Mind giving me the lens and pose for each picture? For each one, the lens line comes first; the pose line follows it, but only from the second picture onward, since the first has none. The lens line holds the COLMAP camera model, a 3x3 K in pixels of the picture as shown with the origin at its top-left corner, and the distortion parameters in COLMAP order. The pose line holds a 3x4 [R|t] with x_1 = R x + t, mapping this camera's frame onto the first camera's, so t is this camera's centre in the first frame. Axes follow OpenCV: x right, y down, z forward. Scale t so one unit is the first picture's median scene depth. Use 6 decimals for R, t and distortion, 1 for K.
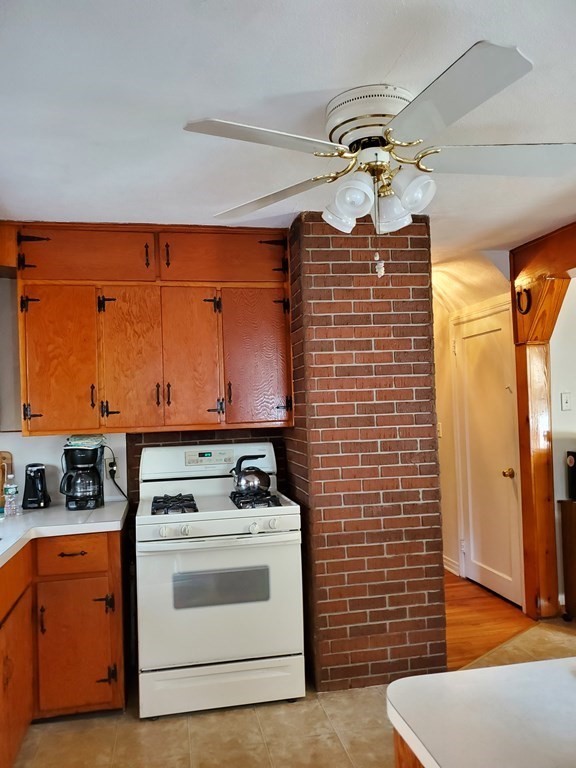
lens RADIAL K [[592.8, 0, 287.7], [0, 592.8, 385.5], [0, 0, 1]] dist [-0.000213, -0.004256]
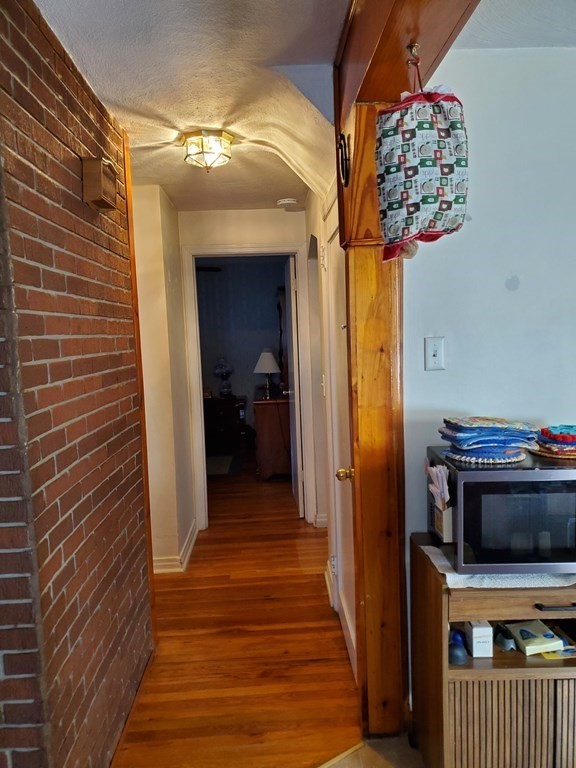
lens RADIAL K [[592.8, 0, 288.1], [0, 592.8, 382.6], [0, 0, 1]] dist [-0.000213, -0.004256]
pose [[0.990126, 0.005846, -0.140059, 0.426118], [0.010502, 0.993228, 0.115703, -0.009851], [0.139787, -0.116032, 0.983360, 0.466549]]
